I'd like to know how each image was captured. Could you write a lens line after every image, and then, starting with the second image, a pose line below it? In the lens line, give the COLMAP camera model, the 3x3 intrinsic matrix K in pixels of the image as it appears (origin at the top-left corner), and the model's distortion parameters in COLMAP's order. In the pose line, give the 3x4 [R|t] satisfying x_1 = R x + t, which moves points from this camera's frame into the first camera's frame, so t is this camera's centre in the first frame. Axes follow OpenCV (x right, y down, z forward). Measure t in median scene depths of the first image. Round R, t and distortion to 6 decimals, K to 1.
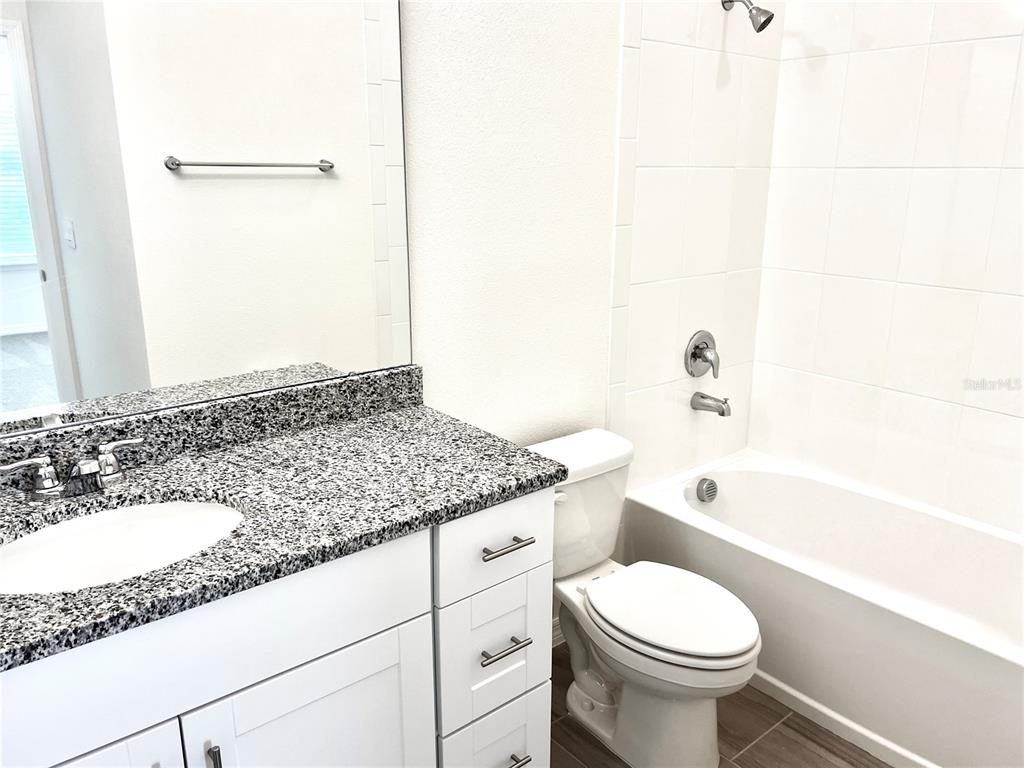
lens RADIAL K [[777.6, 0, 514.9], [0, 777.6, 383.6], [0, 0, 1]] dist [0.050389, -0.050213]
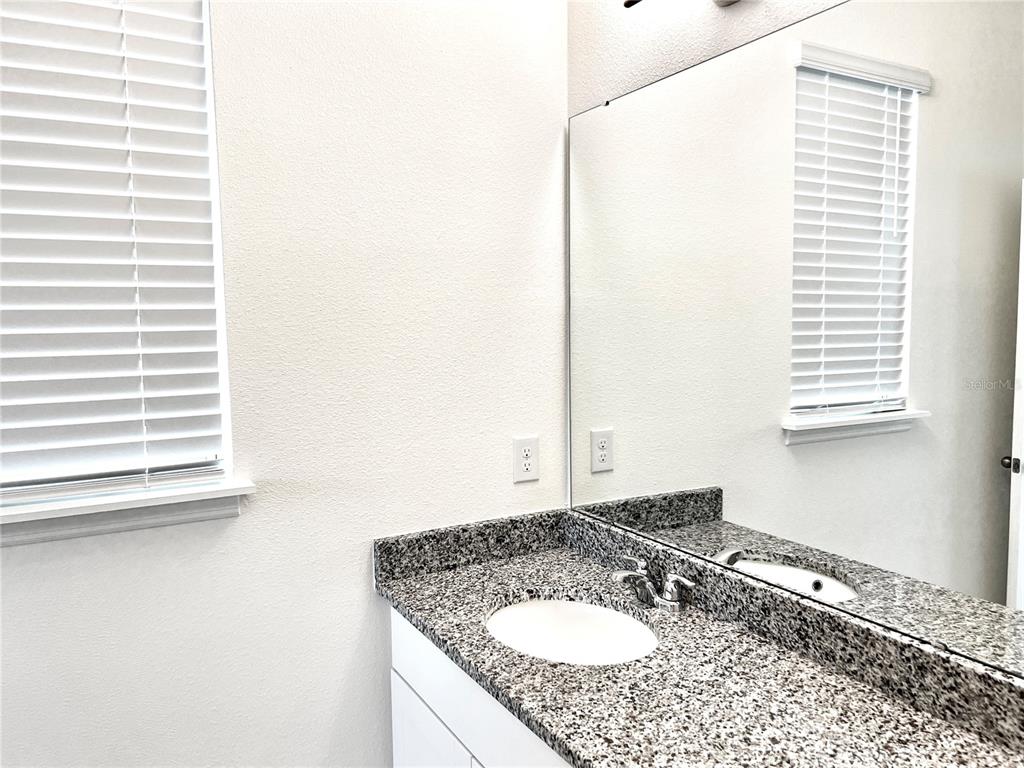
lens RADIAL K [[777.6, 0, 517.9], [0, 777.6, 384.0], [0, 0, 1]] dist [0.050389, -0.050213]
pose [[-0.175480, 0.076008, -0.981545, 0.542863], [-0.255121, 0.959446, 0.119907, -0.235069], [0.950852, 0.271454, -0.148972, 0.766515]]
